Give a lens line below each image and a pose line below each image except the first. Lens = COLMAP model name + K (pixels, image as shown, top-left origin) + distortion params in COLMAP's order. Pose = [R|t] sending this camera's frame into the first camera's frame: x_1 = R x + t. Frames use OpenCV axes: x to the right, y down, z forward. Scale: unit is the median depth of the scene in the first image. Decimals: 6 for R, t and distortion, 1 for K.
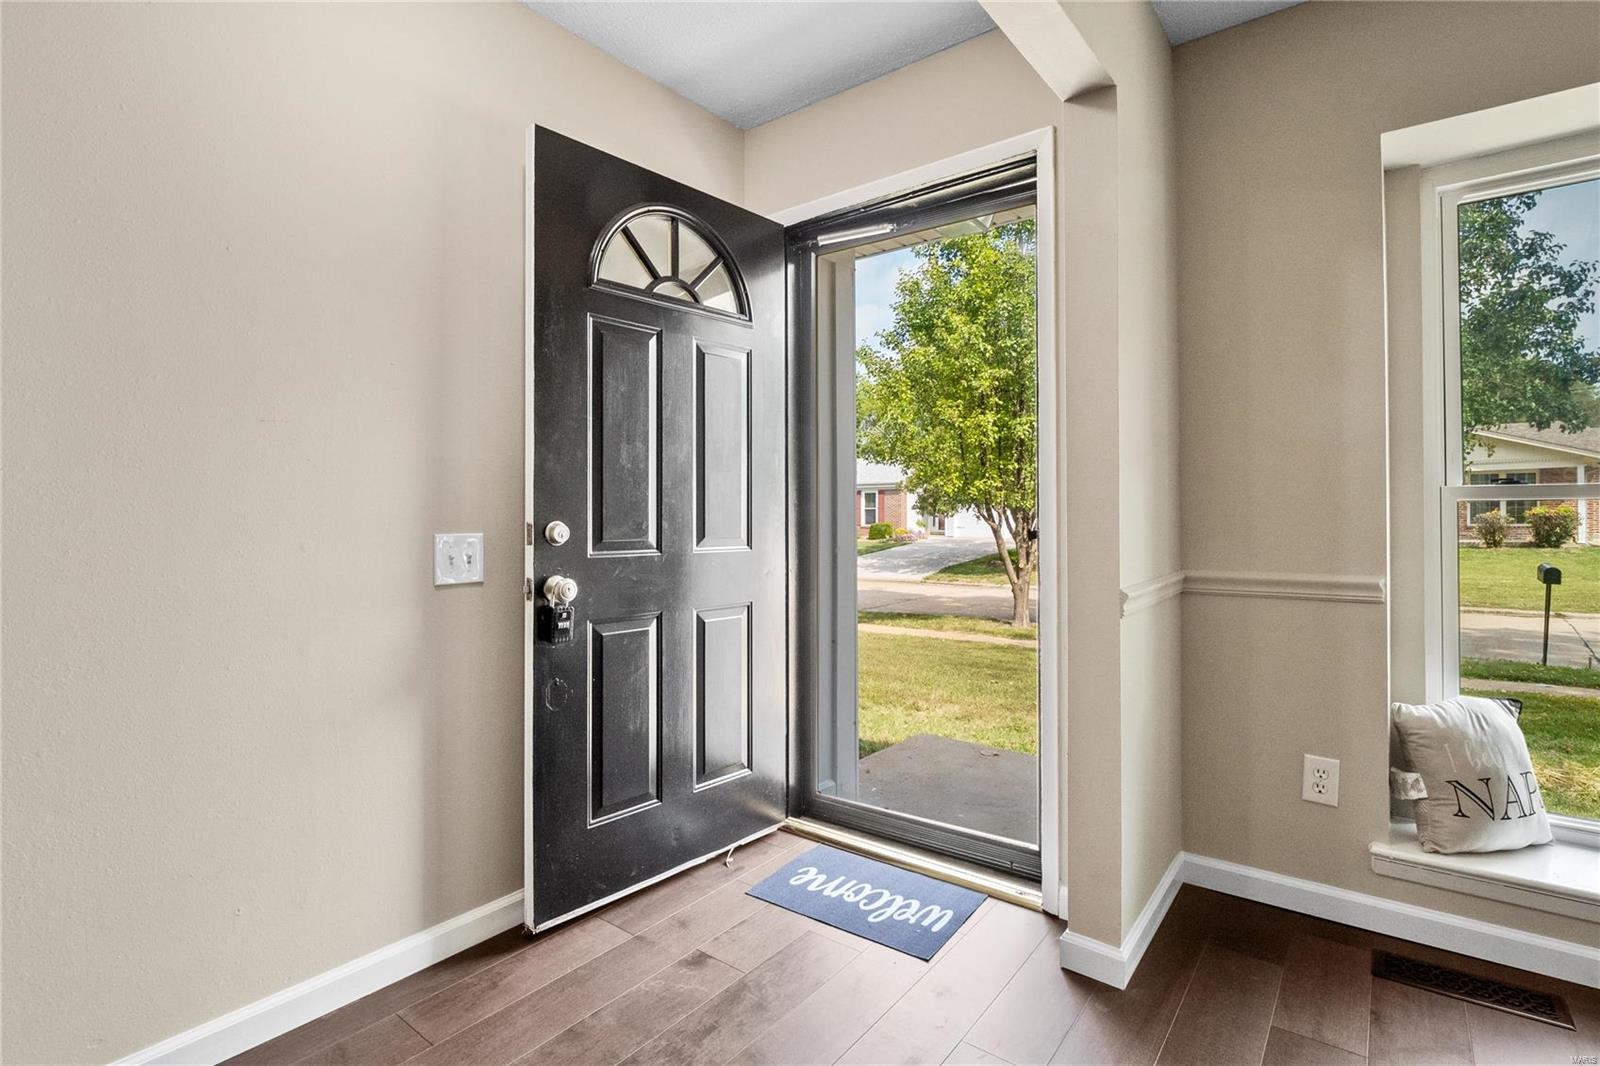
lens RADIAL K [[771.9, 0, 800.0], [0, 771.9, 533.0], [0, 0, 1]] dist [-0.002136, -0.000772]
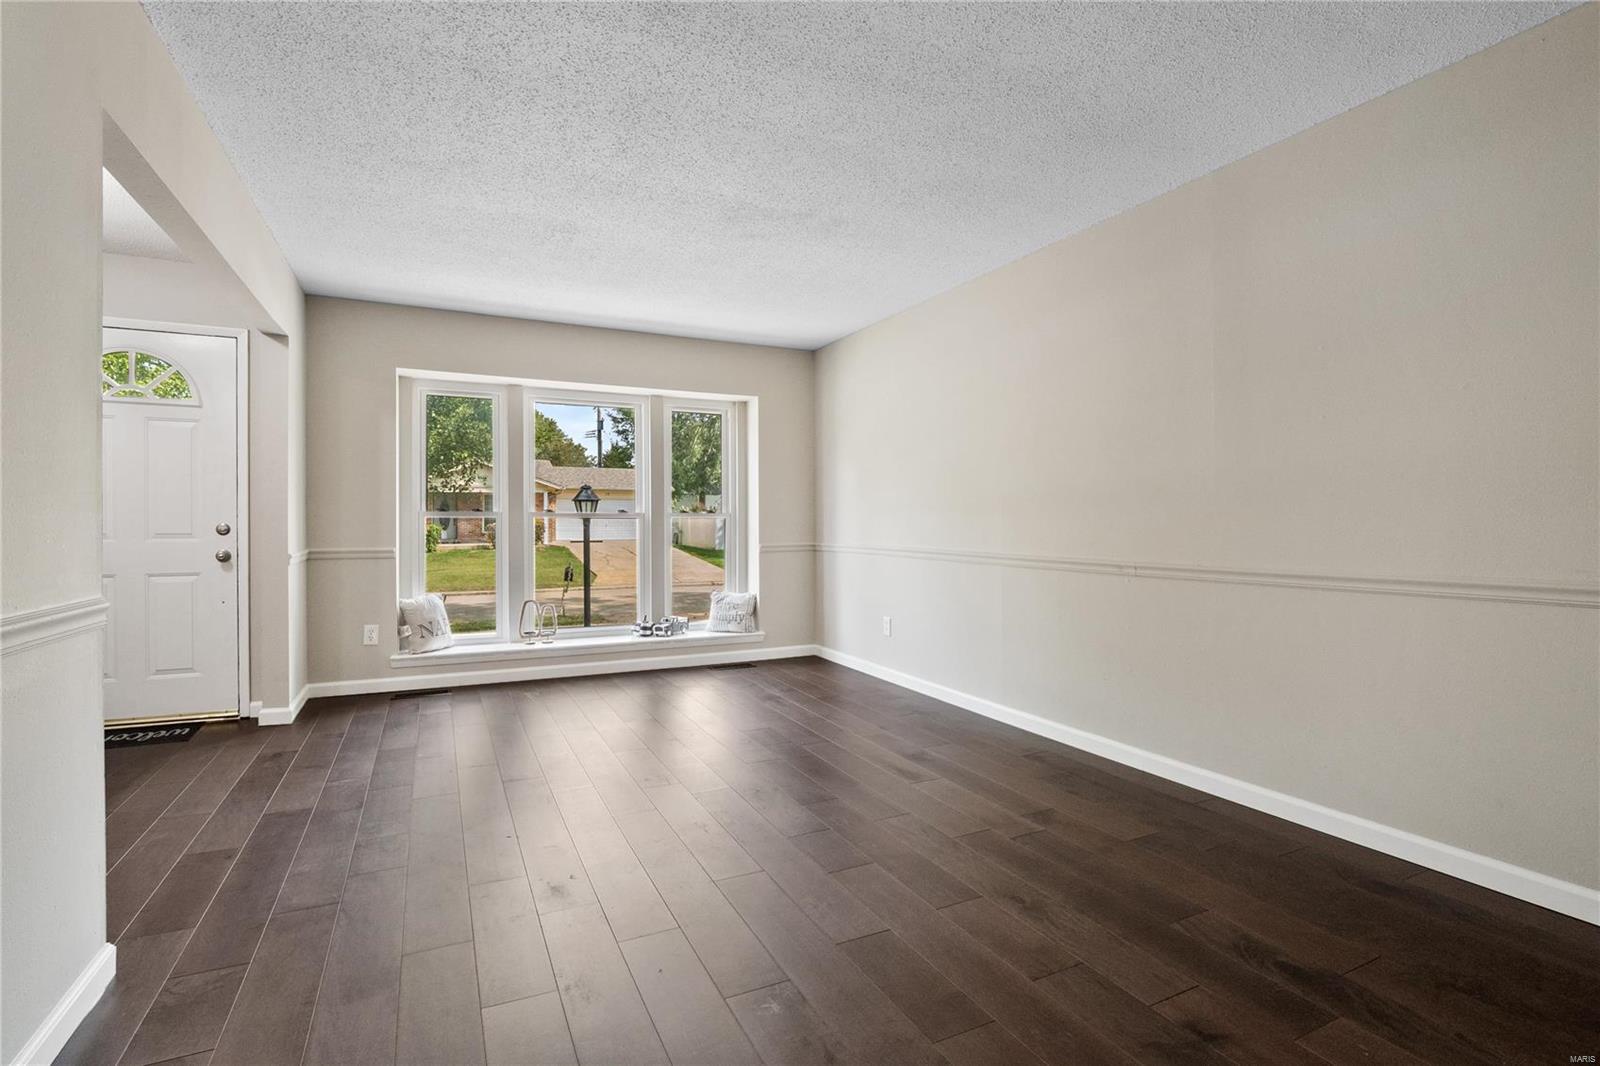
lens RADIAL K [[756.2, 0, 806.1], [0, 756.2, 513.1], [0, 0, 1]] dist [-0.010211, -0.001140]
pose [[0.444409, 0.022081, 0.895552, -0.807922], [0.011085, 0.999484, -0.030144, 0.032945], [-0.895755, 0.023323, 0.443935, -1.228448]]
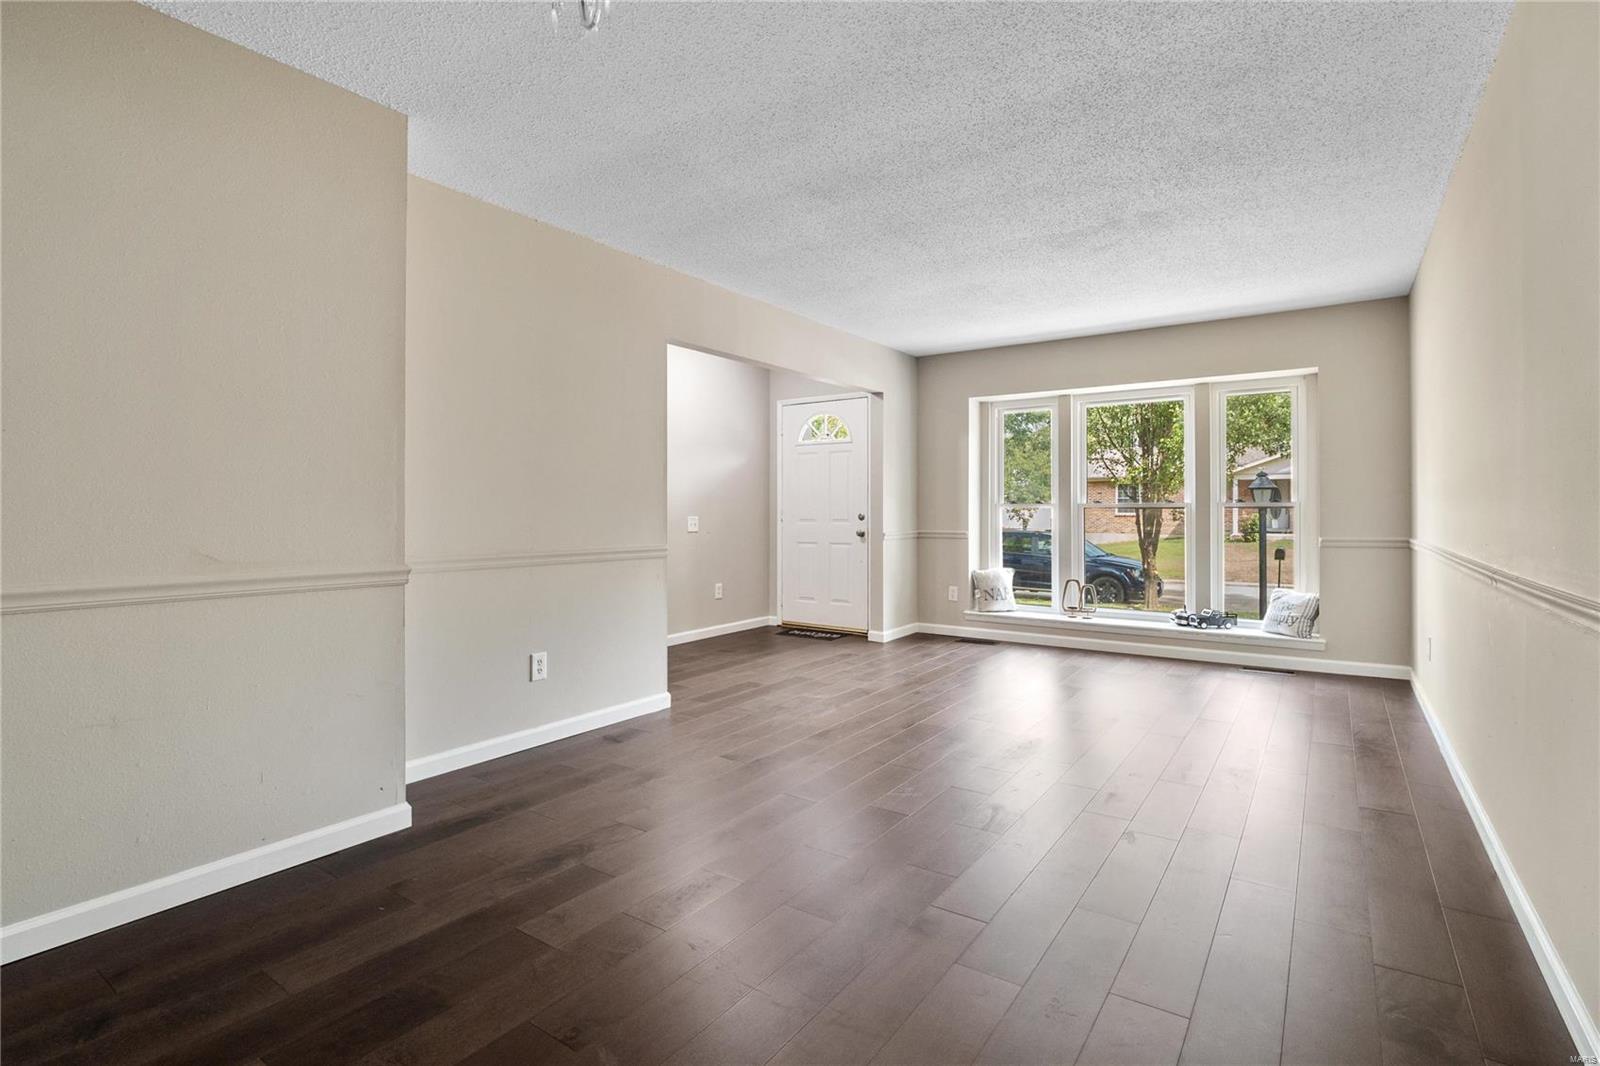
lens RADIAL K [[756.2, 0, 806.1], [0, 756.2, 513.1], [0, 0, 1]] dist [-0.010211, -0.001140]
pose [[0.998614, 0.010812, 0.051502, -0.112322], [-0.010029, 0.999831, -0.015439, 0.035848], [-0.051660, 0.014901, 0.998554, -2.179028]]
